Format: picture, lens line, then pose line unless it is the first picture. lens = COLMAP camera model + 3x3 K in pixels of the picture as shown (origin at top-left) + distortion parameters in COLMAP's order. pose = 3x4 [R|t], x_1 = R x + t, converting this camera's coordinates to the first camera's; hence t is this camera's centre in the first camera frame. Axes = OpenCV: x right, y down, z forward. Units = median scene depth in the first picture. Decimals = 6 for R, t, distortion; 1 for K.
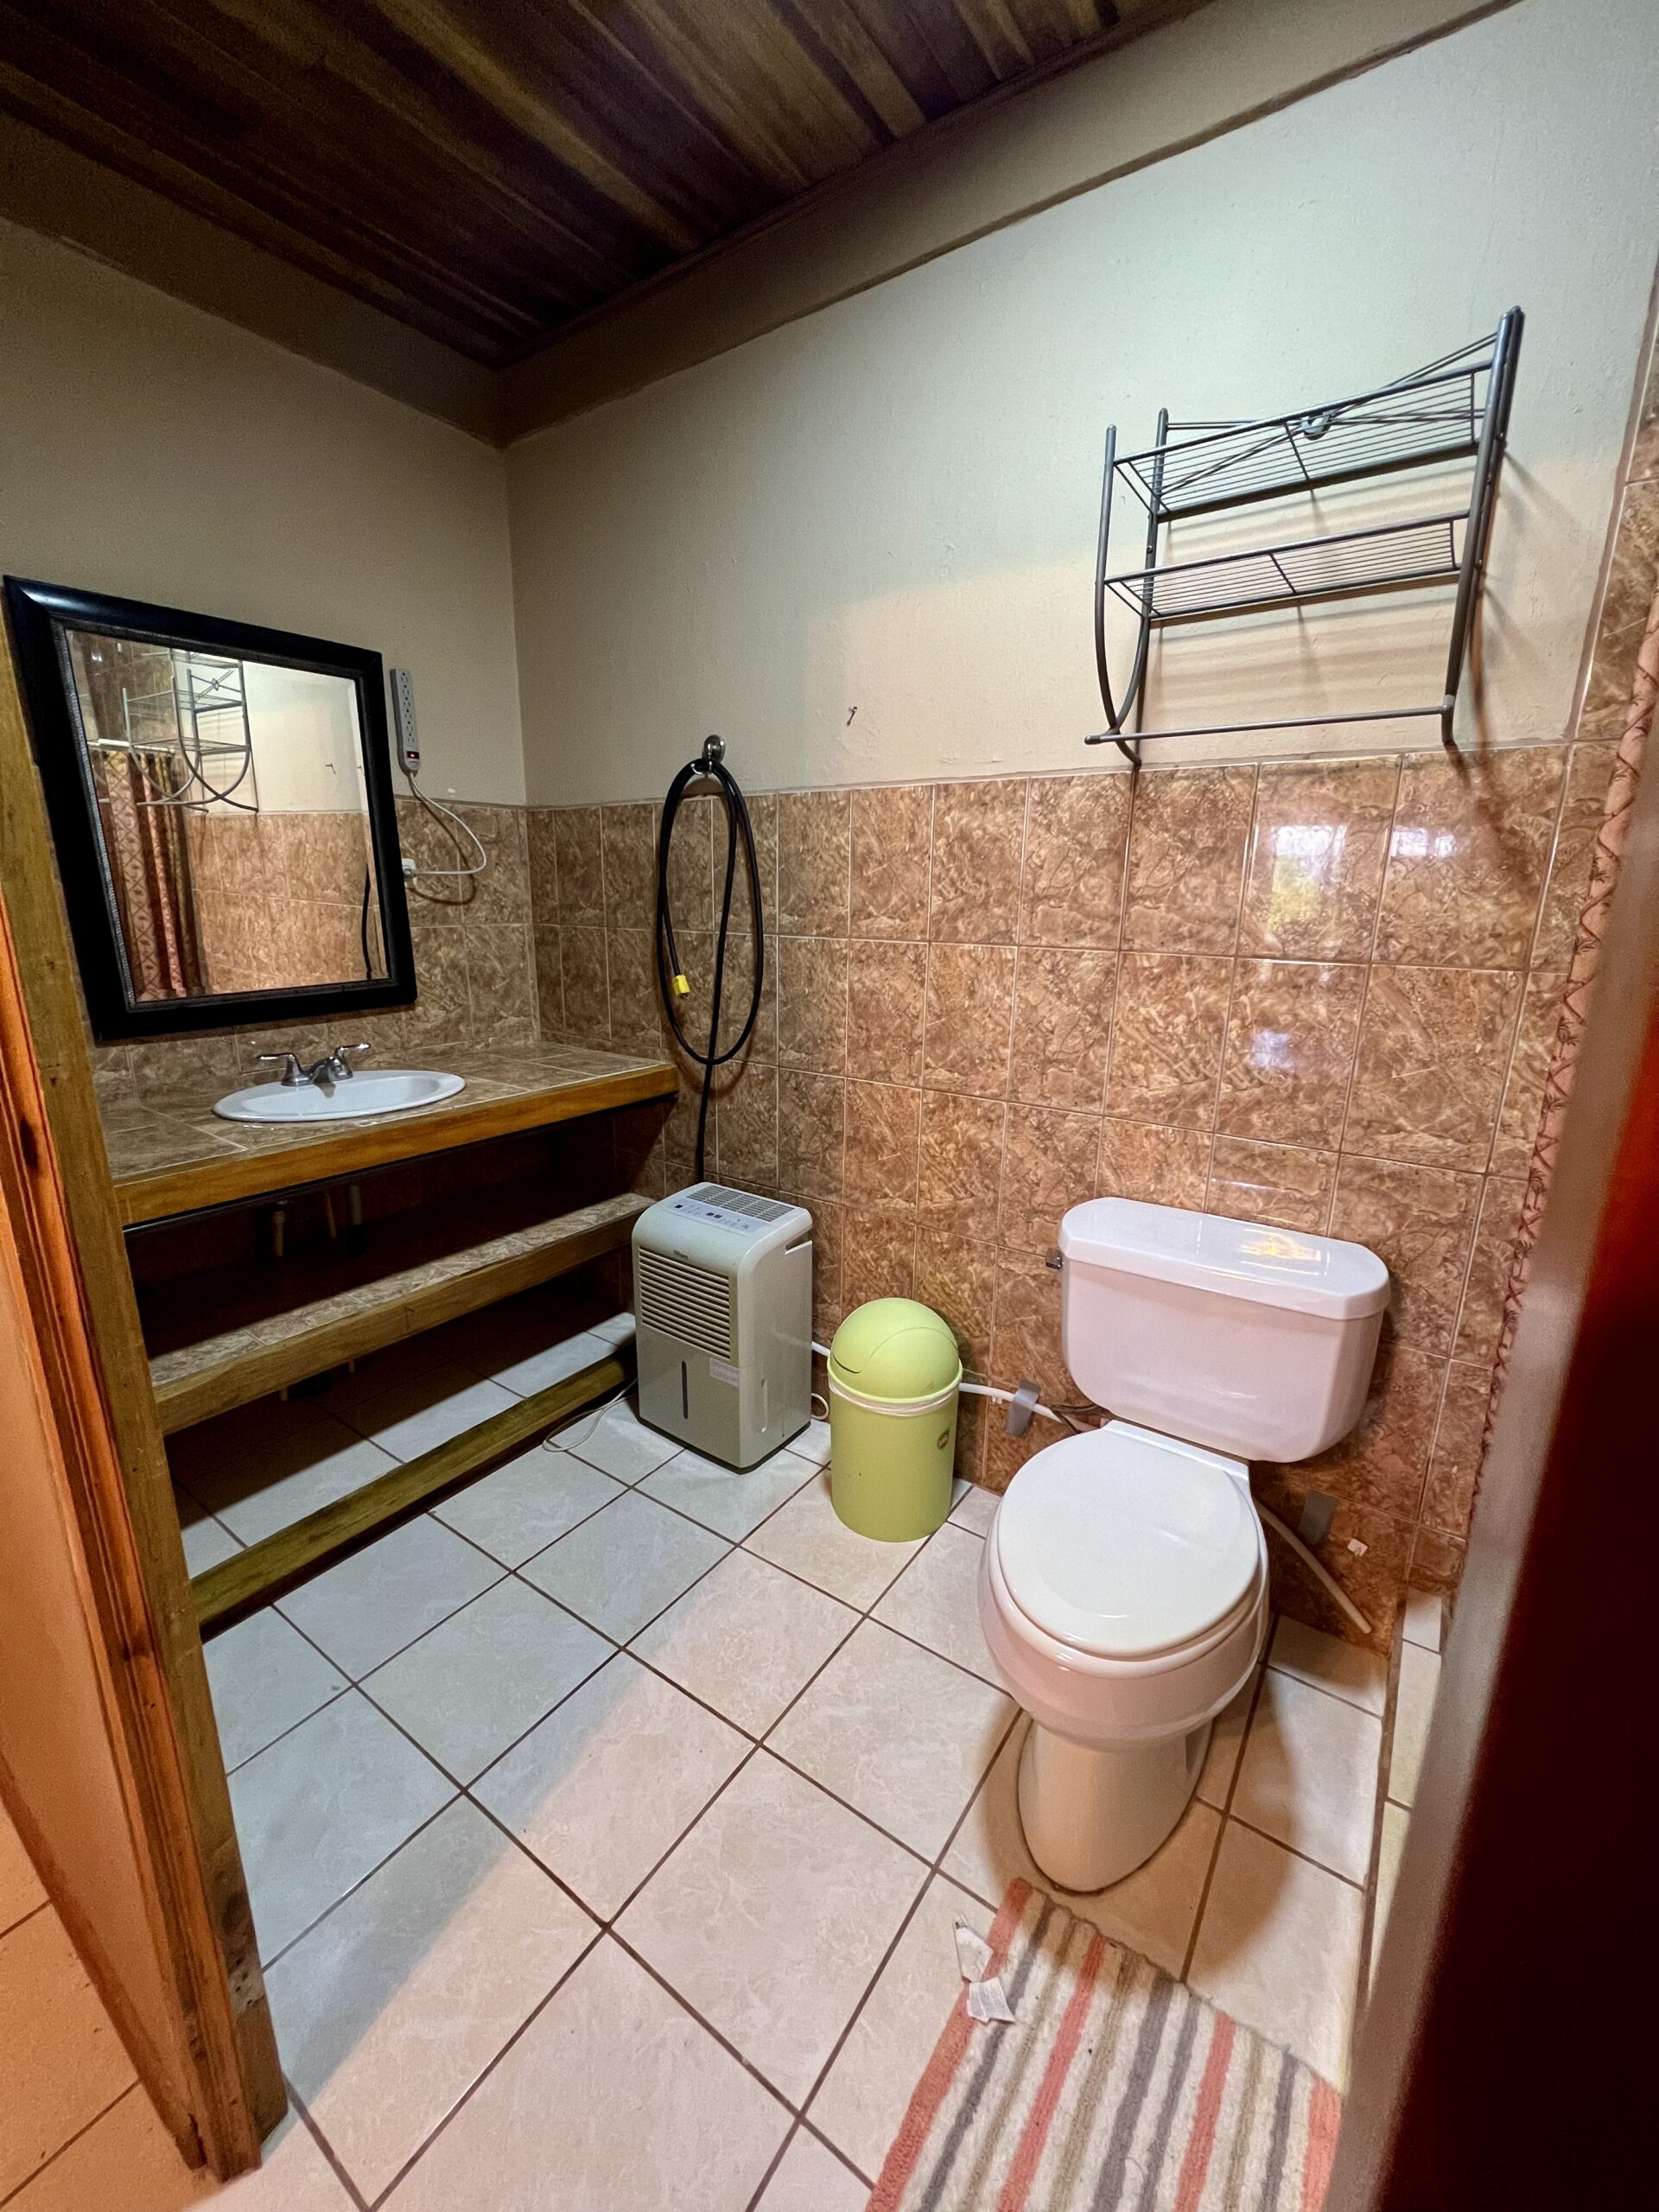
lens RADIAL K [[883.5, 0, 821.6], [0, 883.5, 1108.5], [0, 0, 1]] dist [-0.001831, 0.000589]
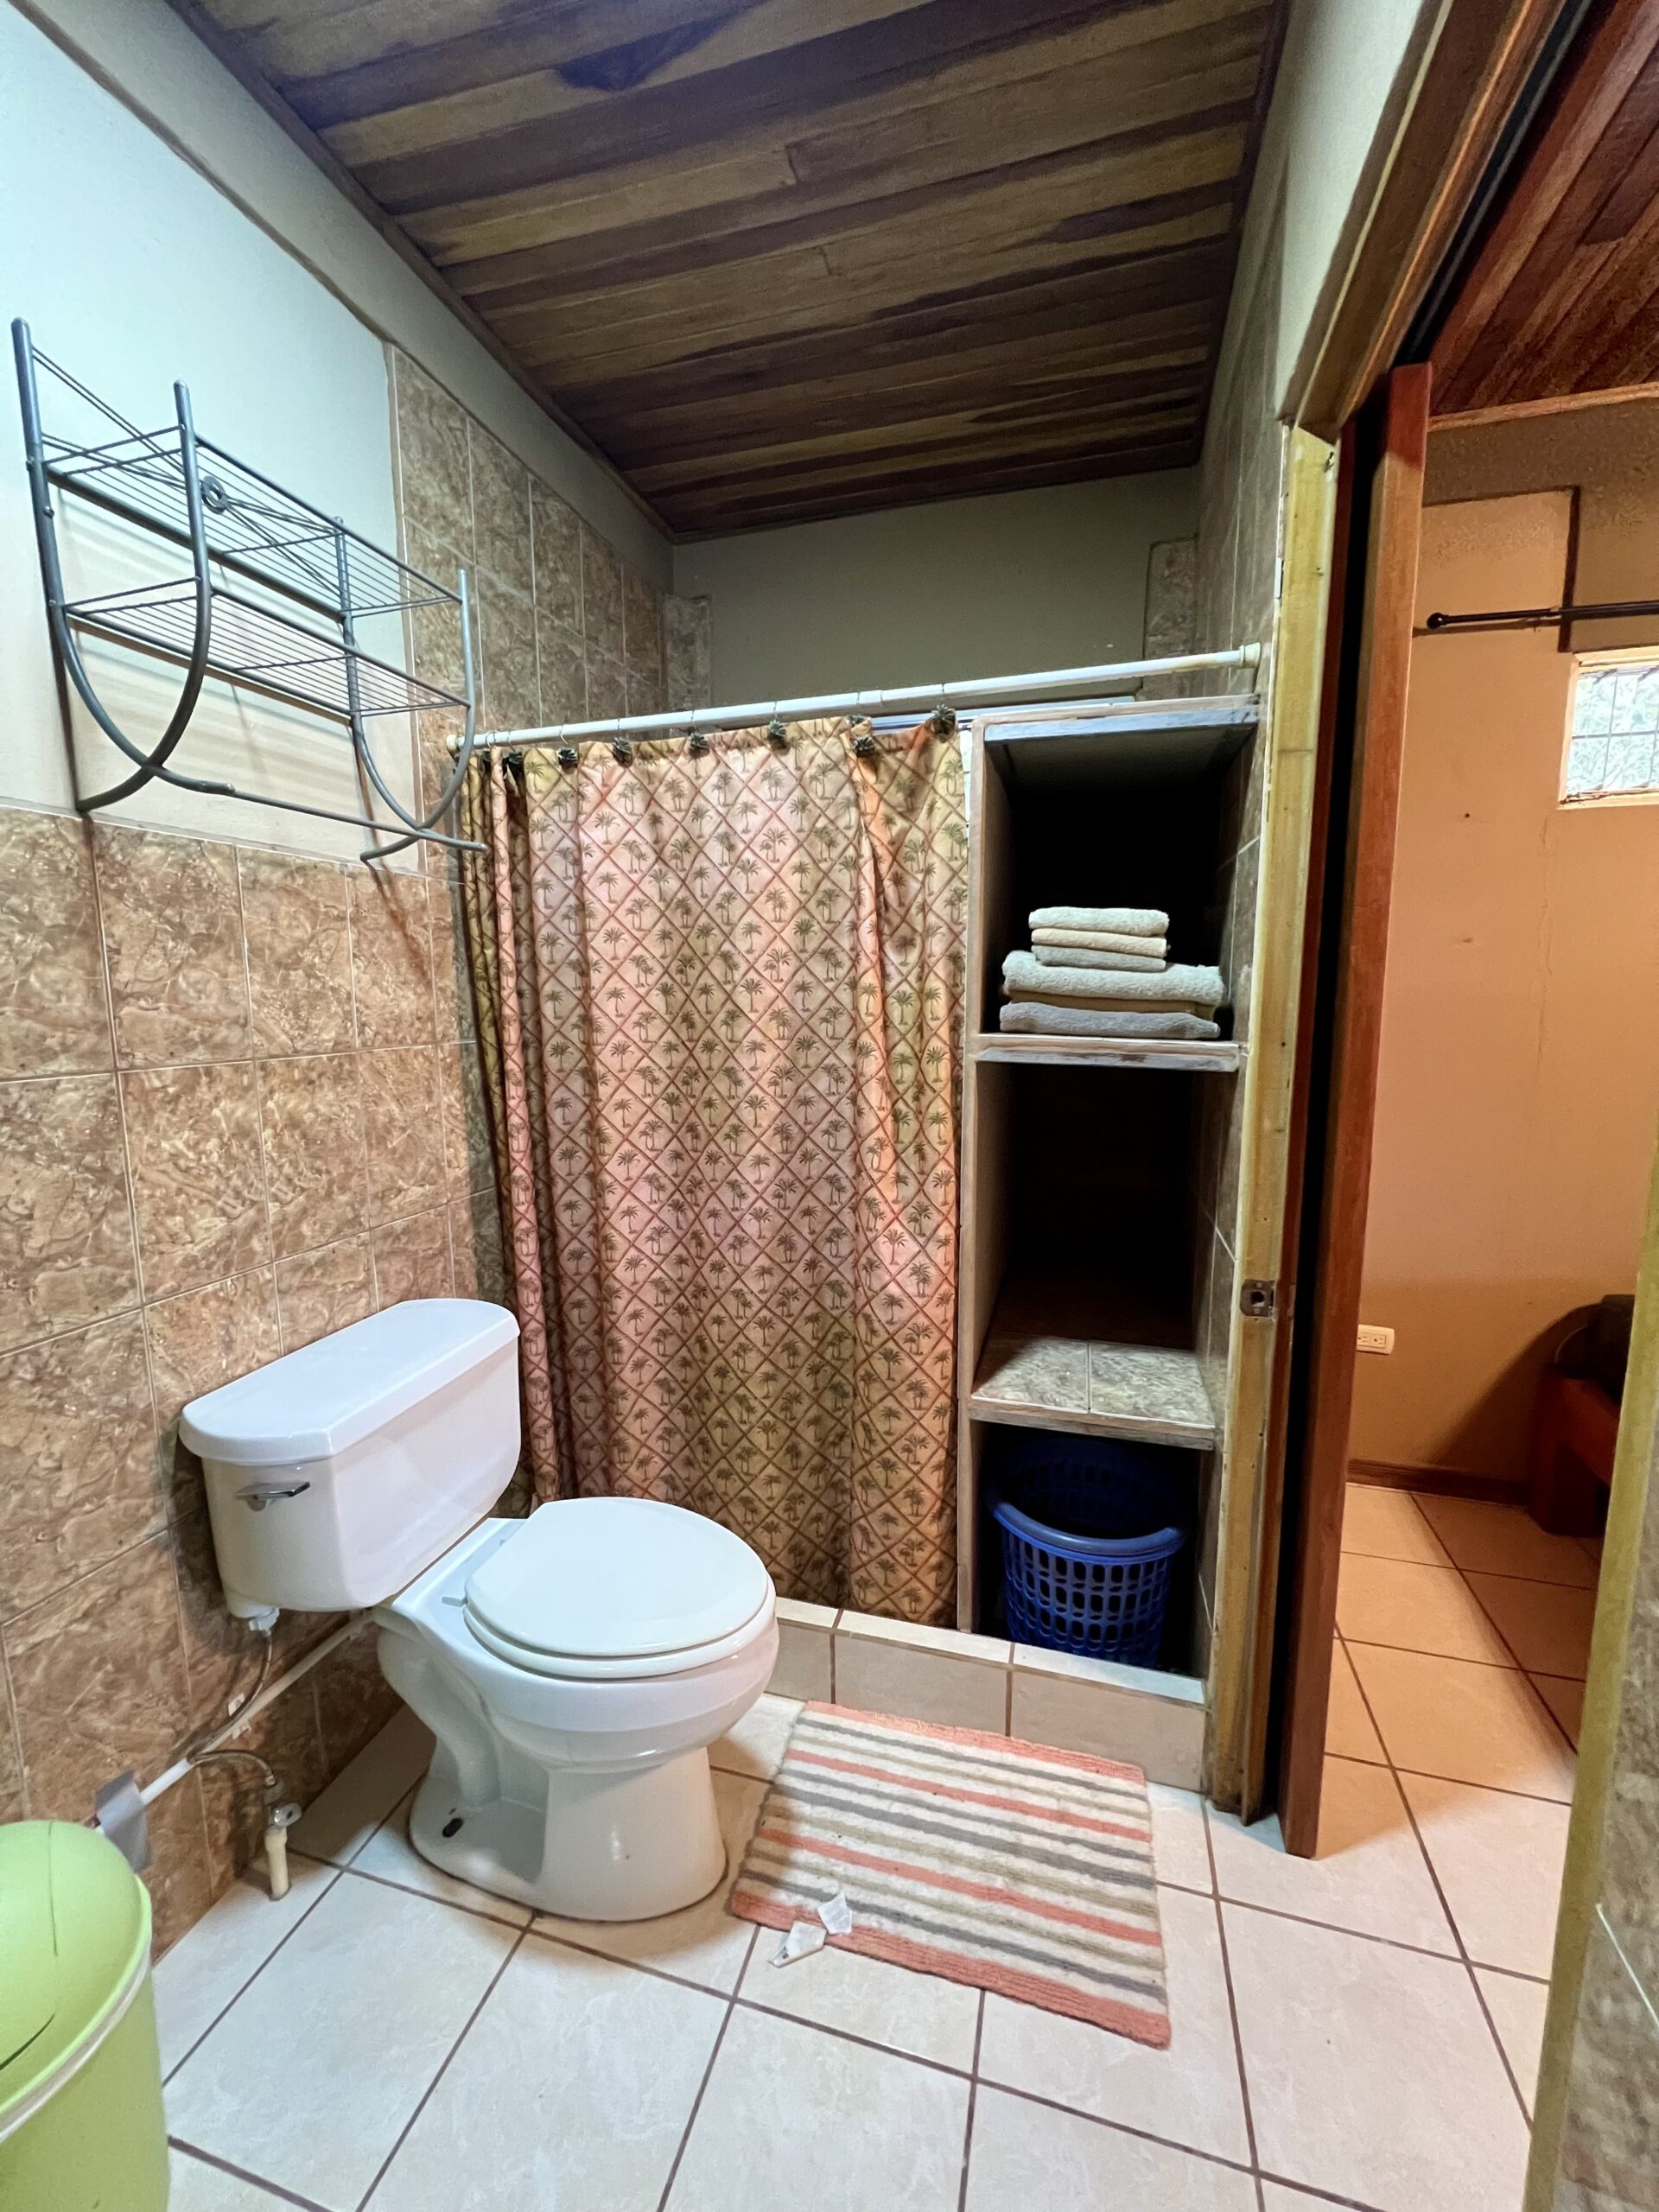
lens RADIAL K [[885.8, 0, 827.2], [0, 885.8, 1114.1], [0, 0, 1]] dist [-0.005429, 0.001231]
pose [[-0.329843, -0.139171, 0.933721, -0.530231], [0.232514, 0.946628, 0.223232, -0.180266], [-0.914954, 0.290735, -0.279880, 0.727030]]
